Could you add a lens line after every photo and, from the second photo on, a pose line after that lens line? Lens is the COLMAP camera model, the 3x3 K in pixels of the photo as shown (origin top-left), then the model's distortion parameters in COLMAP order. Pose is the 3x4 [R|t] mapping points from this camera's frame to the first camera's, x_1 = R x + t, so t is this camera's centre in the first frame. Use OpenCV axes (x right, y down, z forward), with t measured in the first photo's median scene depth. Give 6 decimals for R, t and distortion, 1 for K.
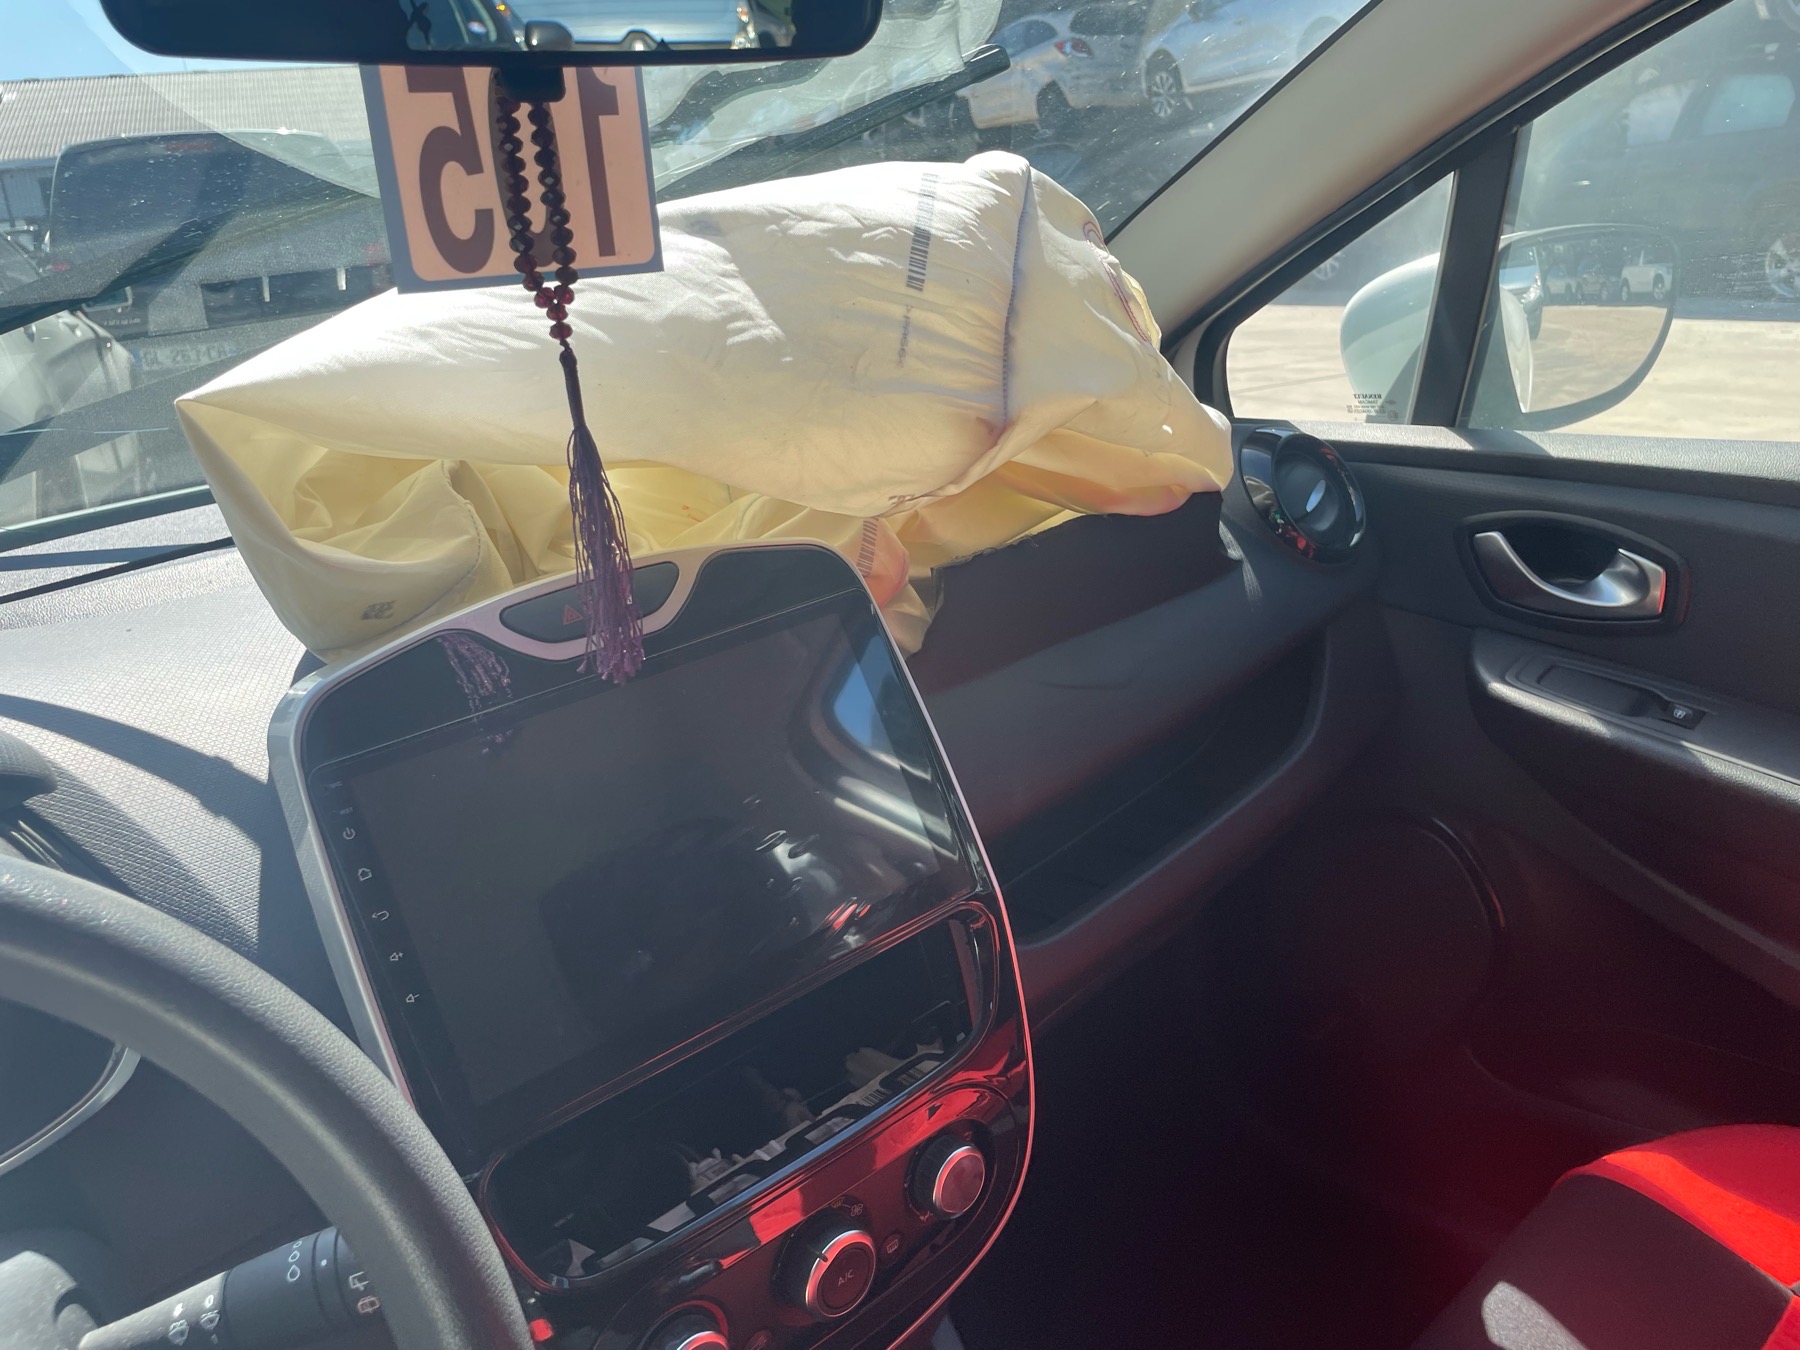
lens RADIAL K [[1364.3, 0, 872.0], [0, 1364.3, 662.8], [0, 0, 1]] dist [0.071128, -0.111589]
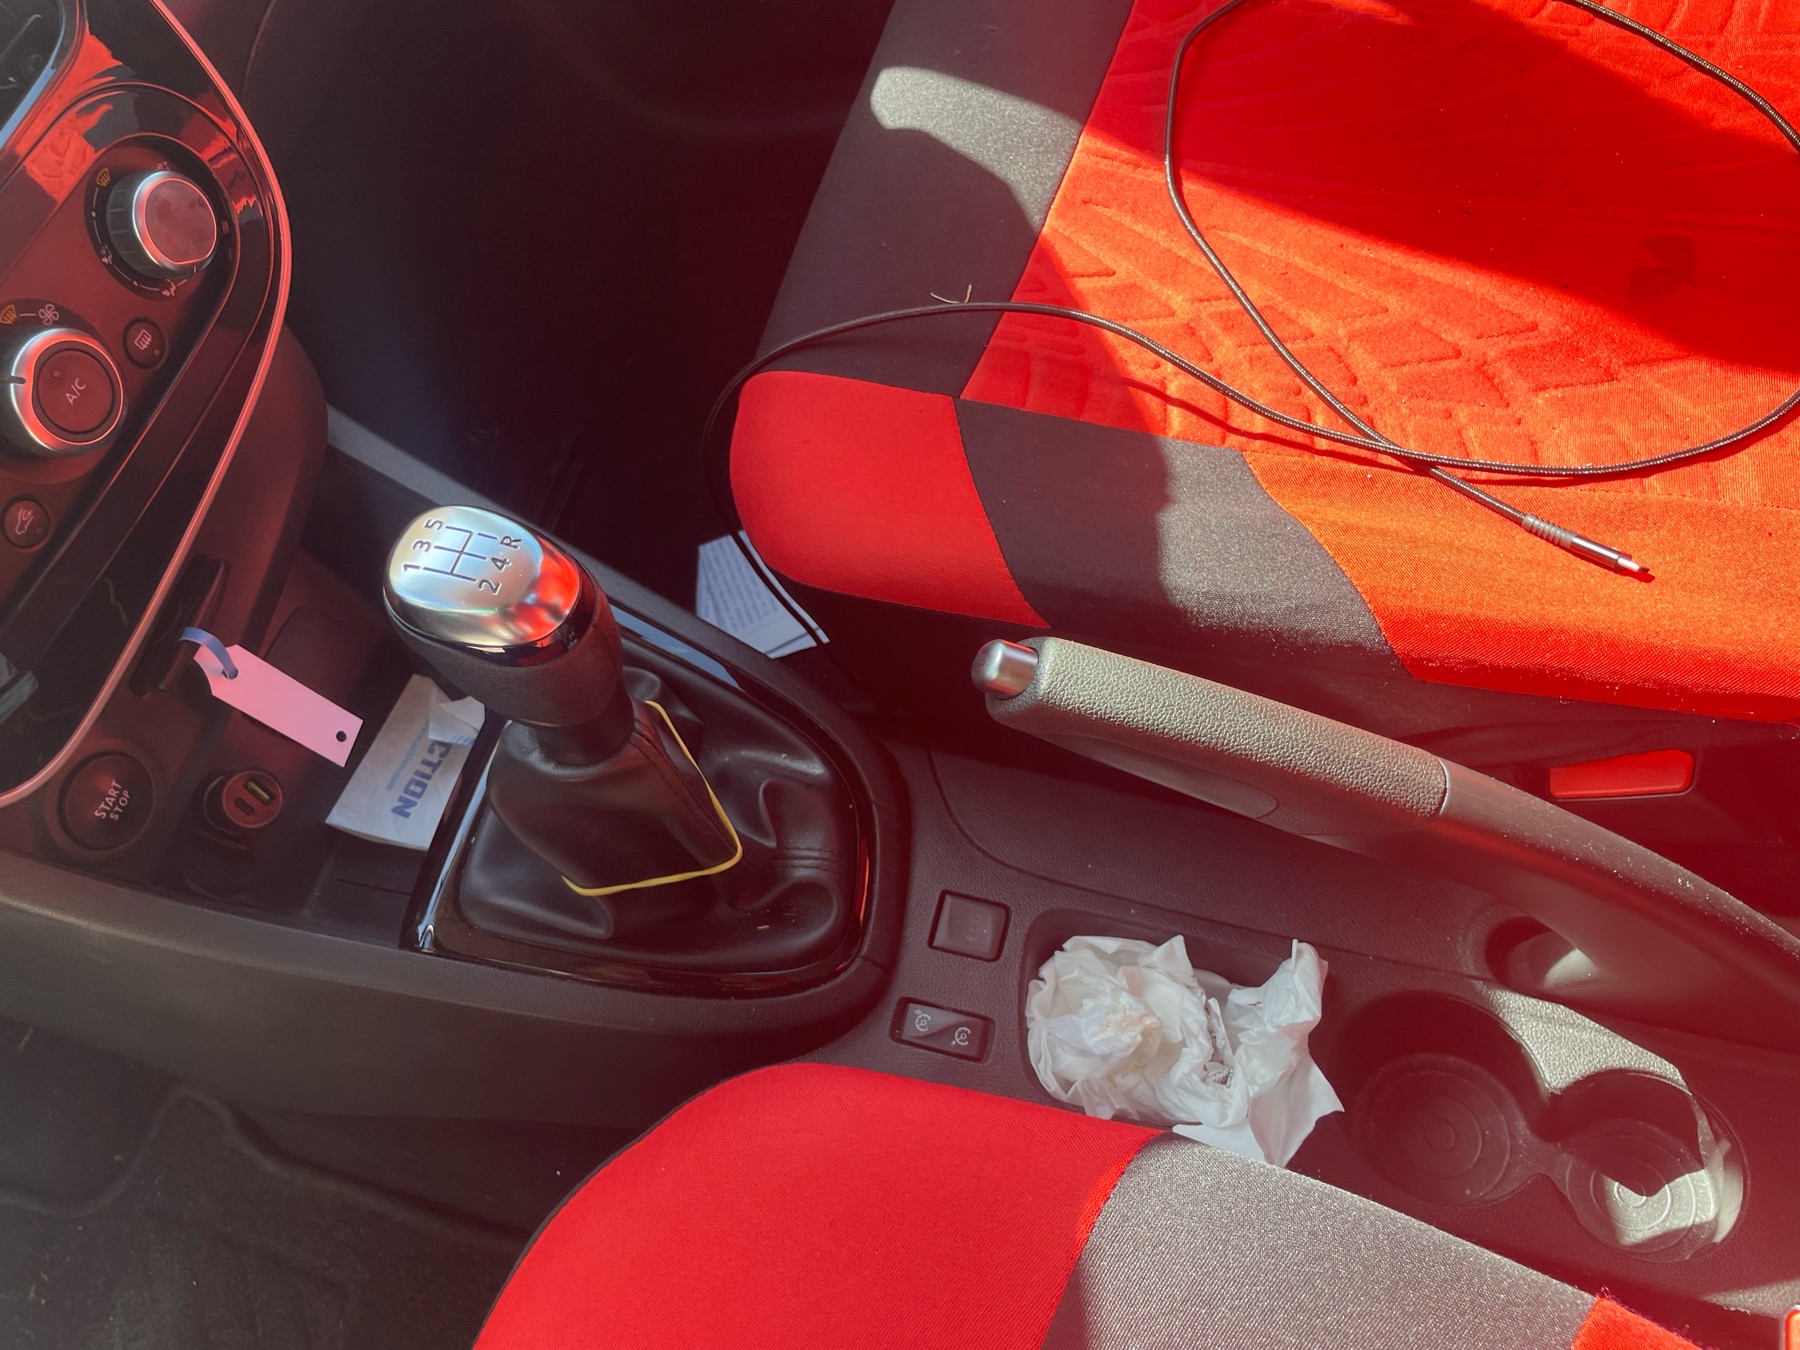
lens RADIAL K [[1361.6, 0, 857.1], [0, 1361.6, 675.7], [0, 0, 1]] dist [0.044647, -0.087037]
pose [[0.834578, -0.532607, 0.140749, 0.136845], [0.373667, 0.735036, 0.565770, 0.280575], [-0.404788, -0.419586, 0.812462, 0.158329]]
